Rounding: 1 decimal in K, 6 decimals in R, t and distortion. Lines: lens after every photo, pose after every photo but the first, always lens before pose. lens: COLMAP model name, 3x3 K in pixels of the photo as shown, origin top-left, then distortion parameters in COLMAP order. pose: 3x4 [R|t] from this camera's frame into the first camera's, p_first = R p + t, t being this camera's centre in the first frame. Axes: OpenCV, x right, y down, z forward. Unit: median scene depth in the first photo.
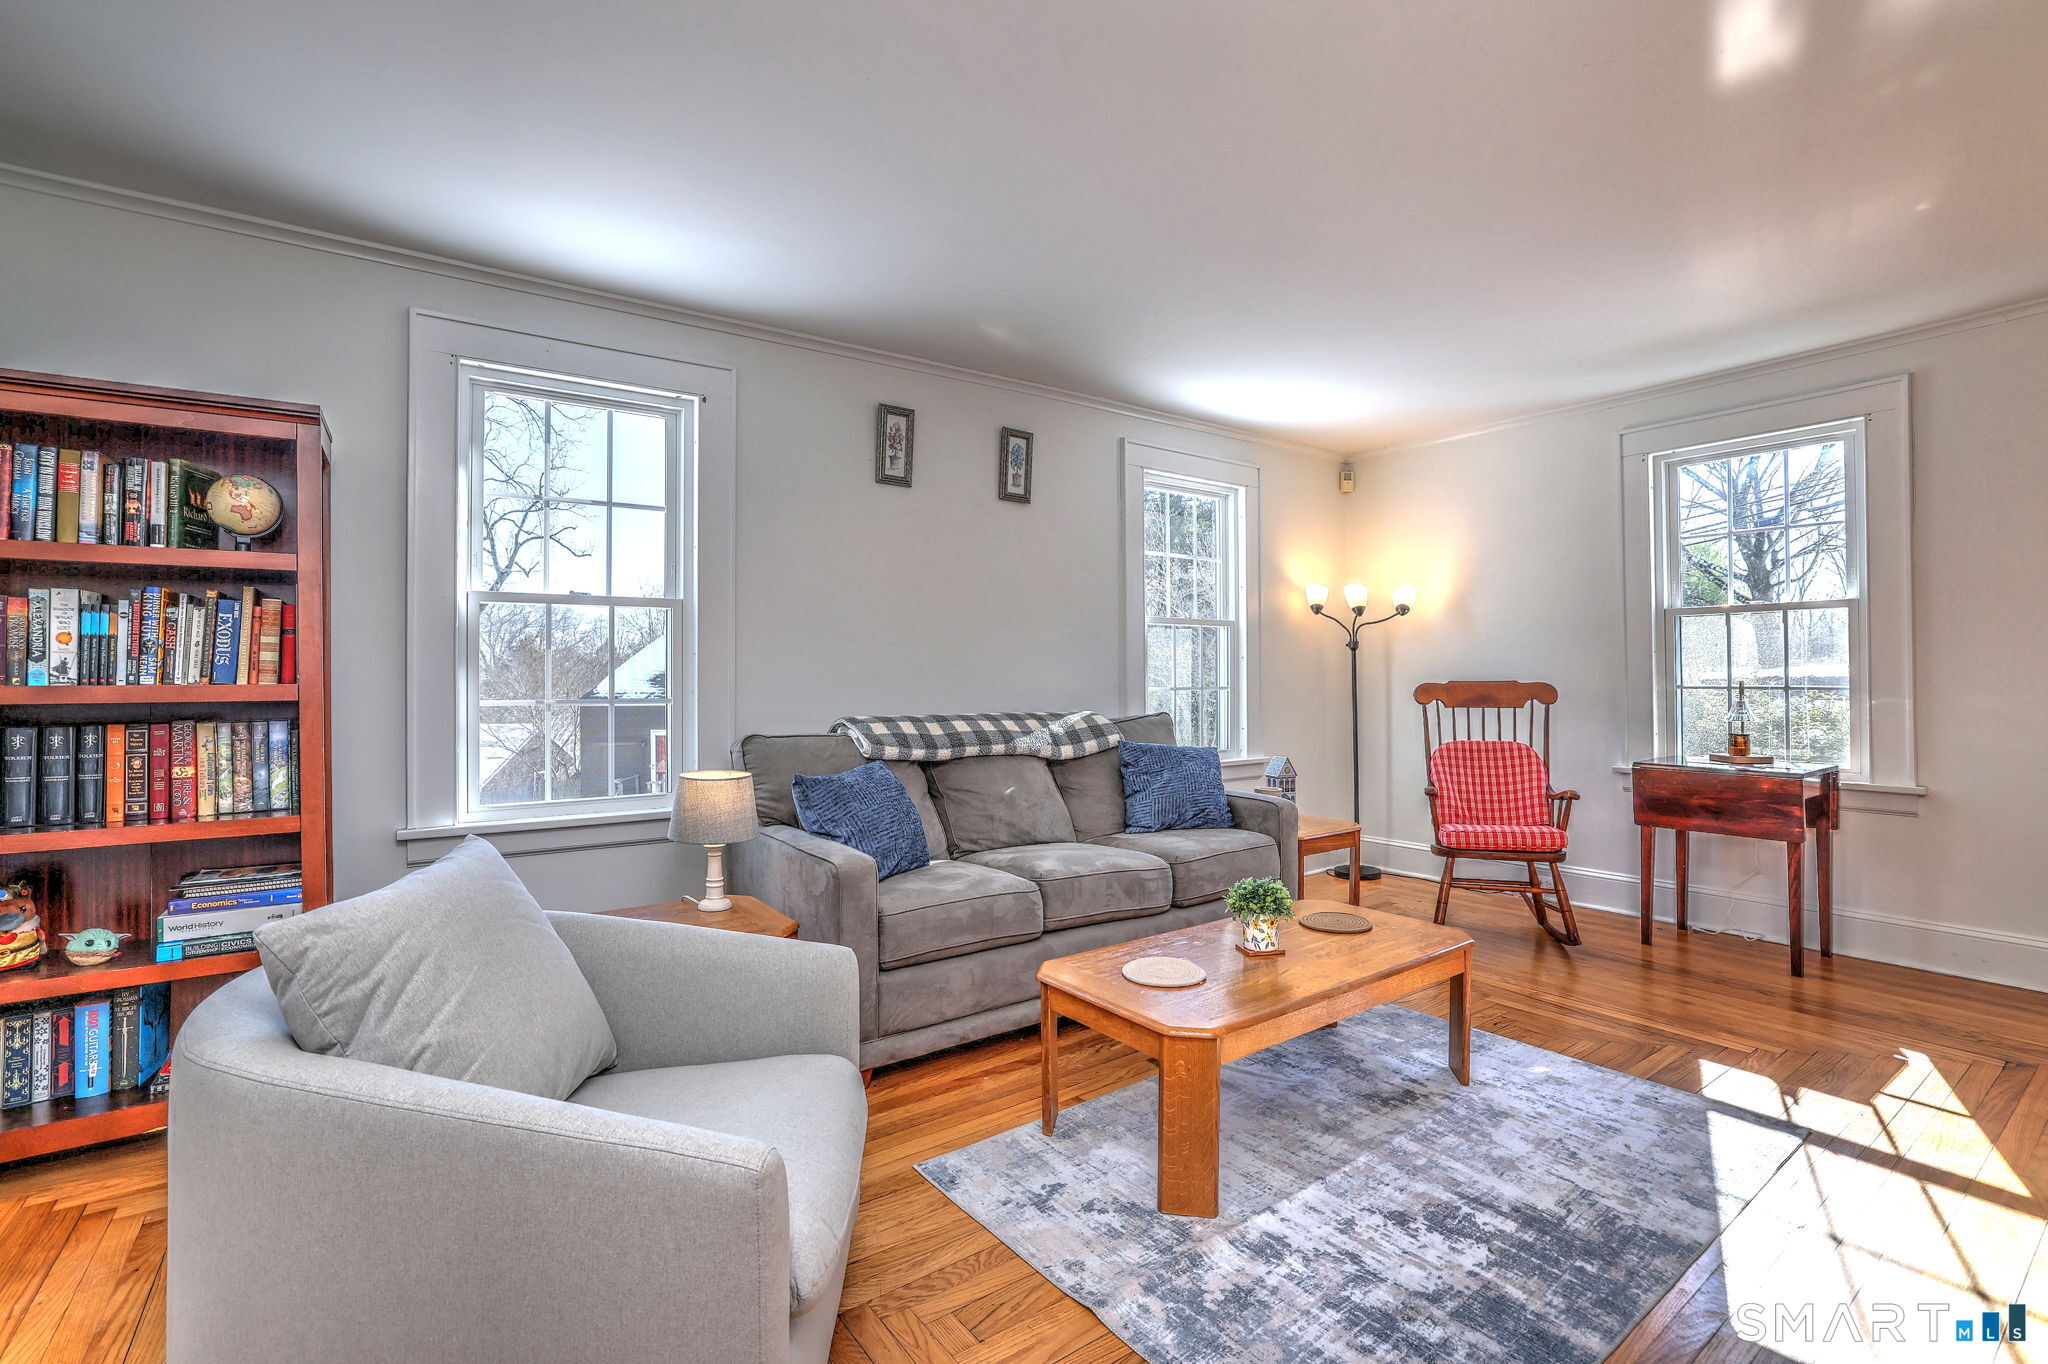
lens RADIAL K [[903.1, 0, 1006.7], [0, 903.1, 667.5], [0, 0, 1]] dist [-0.022001, 0.002094]
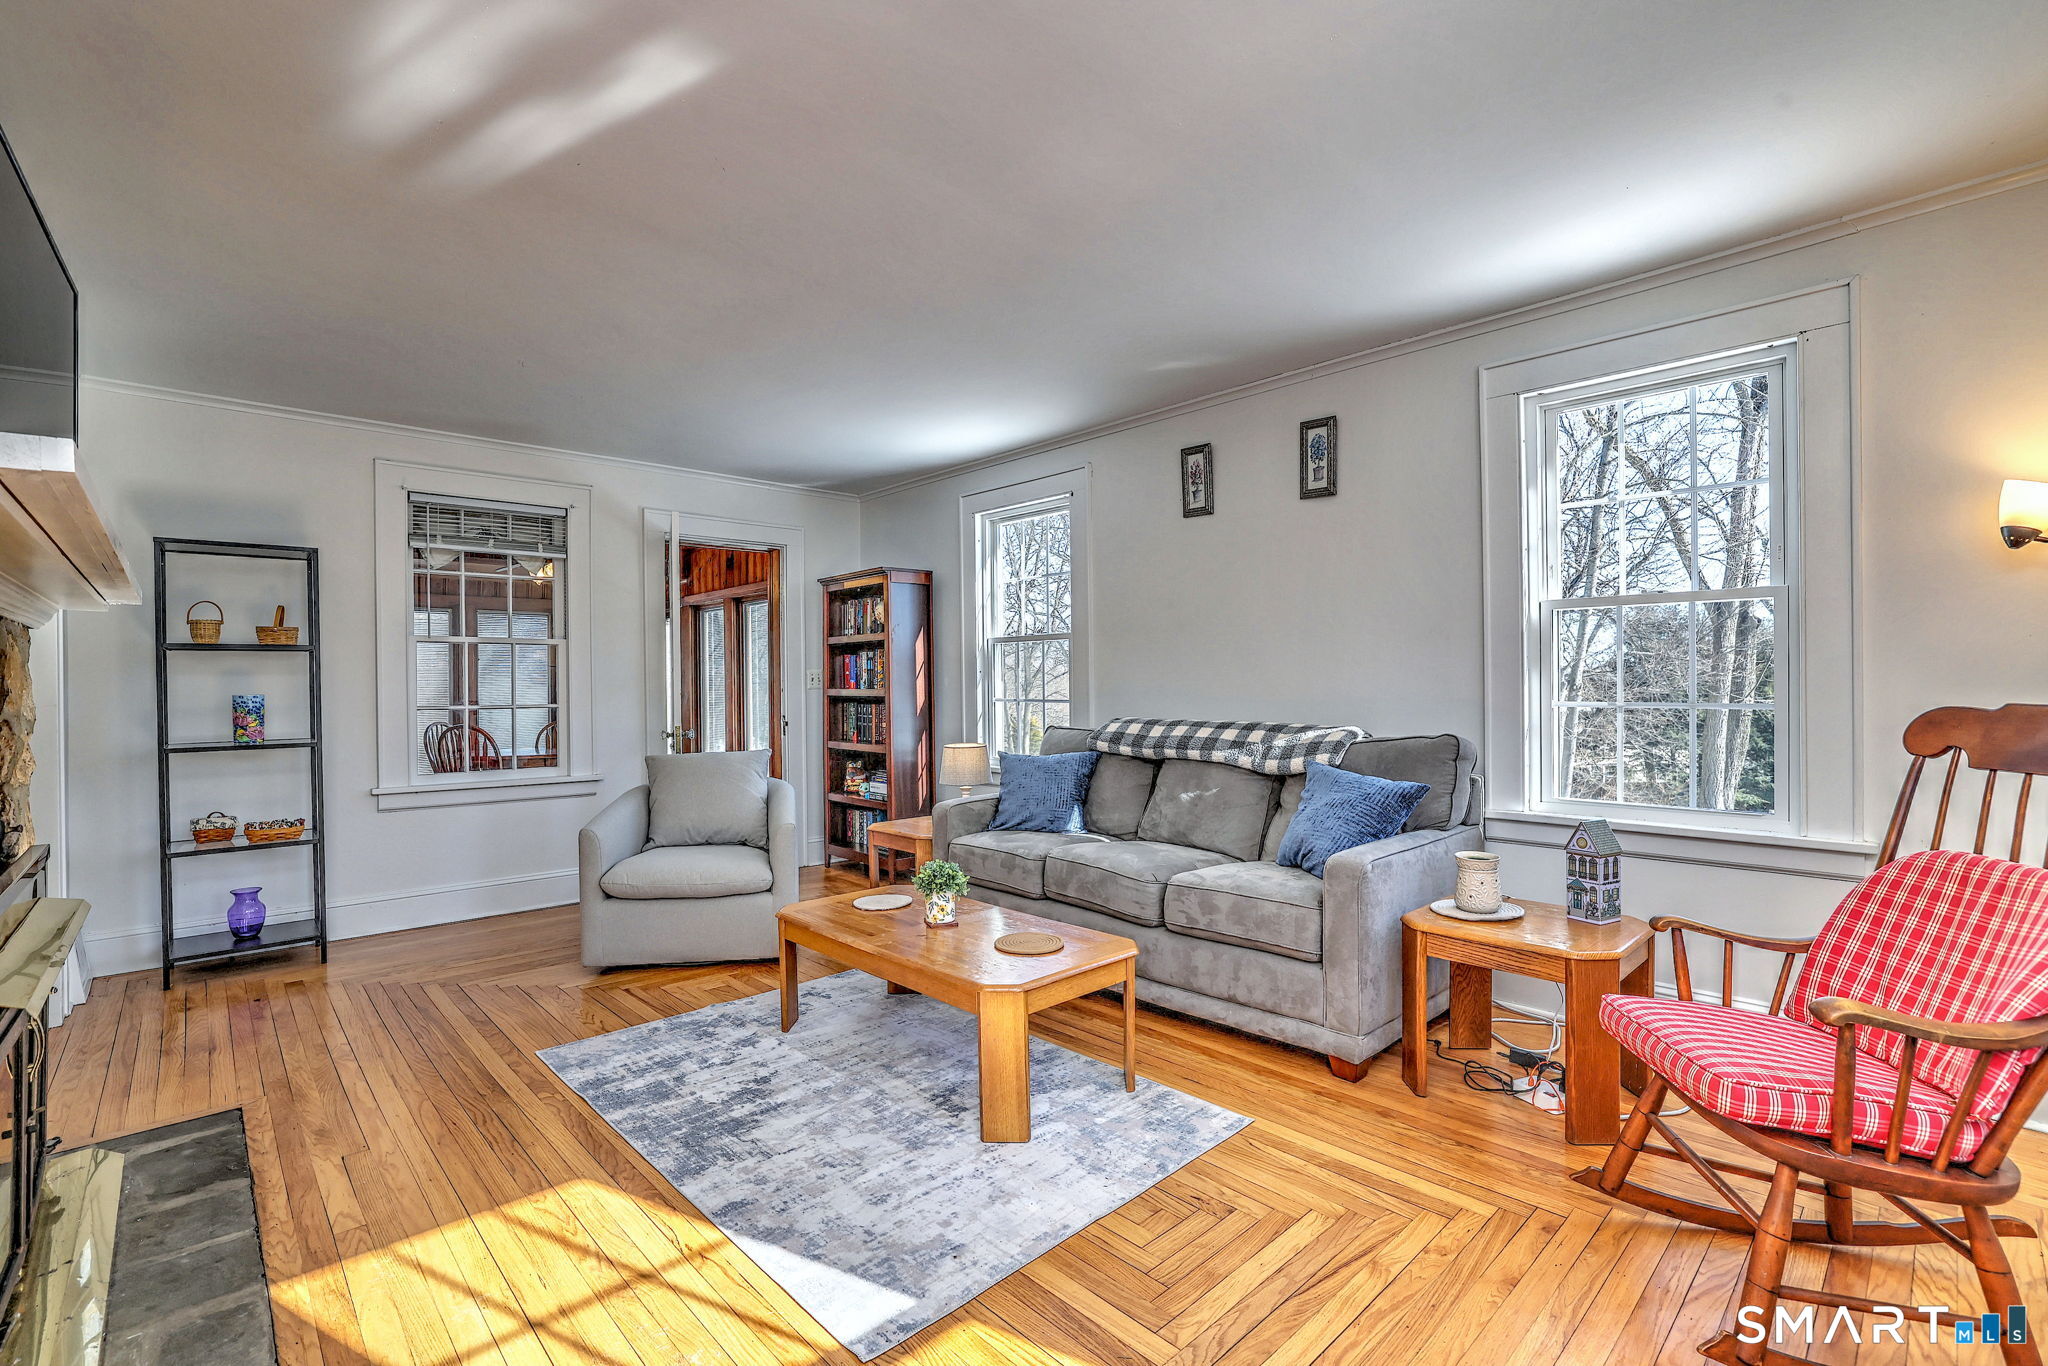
lens RADIAL K [[903.1, 0, 1005.7], [0, 903.1, 690.7], [0, 0, 1]] dist [-0.022001, 0.002094]
pose [[0.136311, 0.005071, -0.990653, 1.242454], [0.002445, 0.999982, 0.005455, 0.010055], [0.990663, -0.003166, 0.136296, 0.795937]]
